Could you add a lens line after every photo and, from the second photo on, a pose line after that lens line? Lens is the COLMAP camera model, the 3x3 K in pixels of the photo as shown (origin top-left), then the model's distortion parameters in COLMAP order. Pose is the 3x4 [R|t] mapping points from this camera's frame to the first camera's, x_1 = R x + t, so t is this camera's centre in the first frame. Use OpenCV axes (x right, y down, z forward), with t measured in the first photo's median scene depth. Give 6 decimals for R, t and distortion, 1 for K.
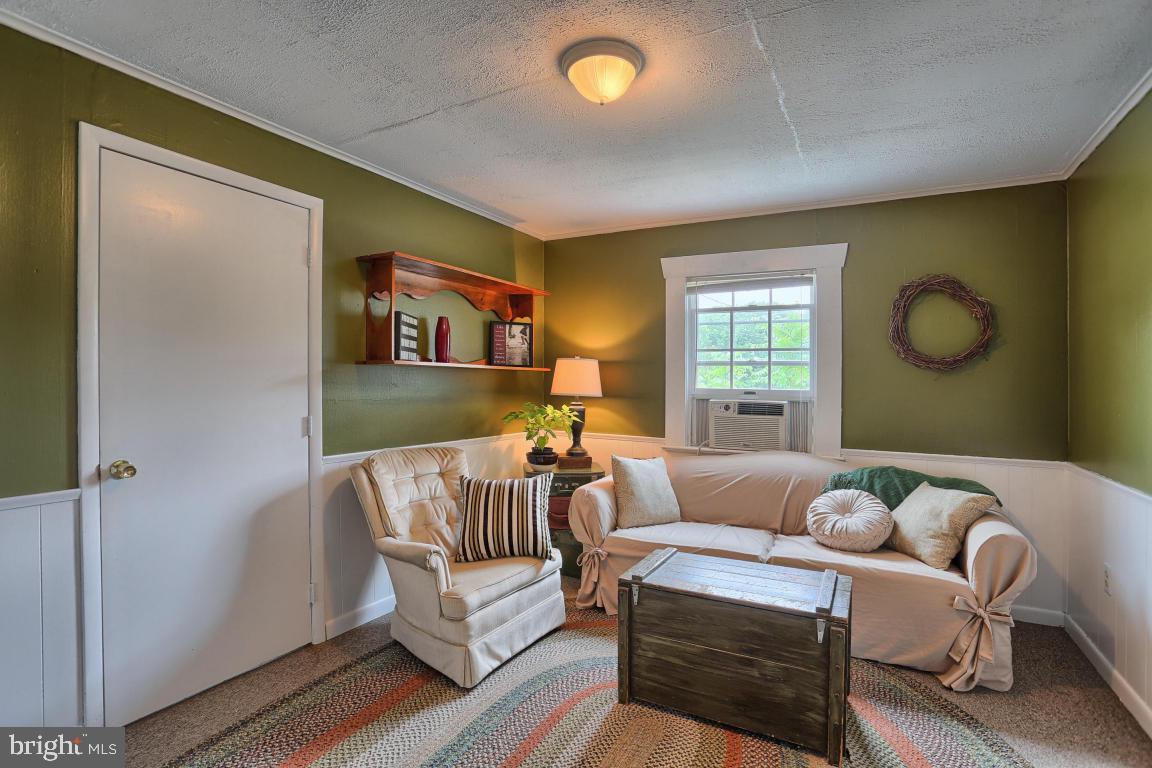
lens RADIAL K [[570.3, 0, 570.3], [0, 570.3, 386.7], [0, 0, 1]] dist [-0.052706, 0.020545]
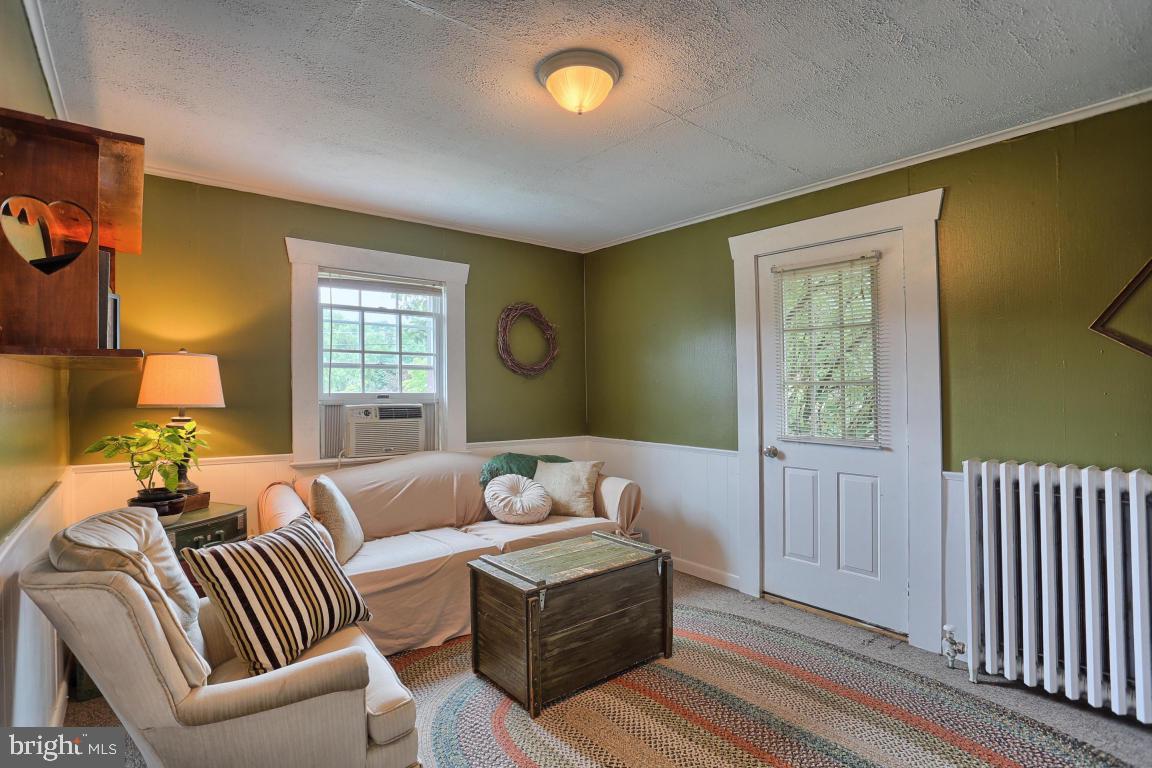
lens RADIAL K [[570.3, 0, 569.0], [0, 570.3, 372.9], [0, 0, 1]] dist [-0.052706, 0.020545]
pose [[0.383694, 0.011811, 0.923385, -0.484219], [0.011052, 0.999788, -0.017381, -0.009985], [-0.923394, 0.016874, 0.383482, 0.344323]]
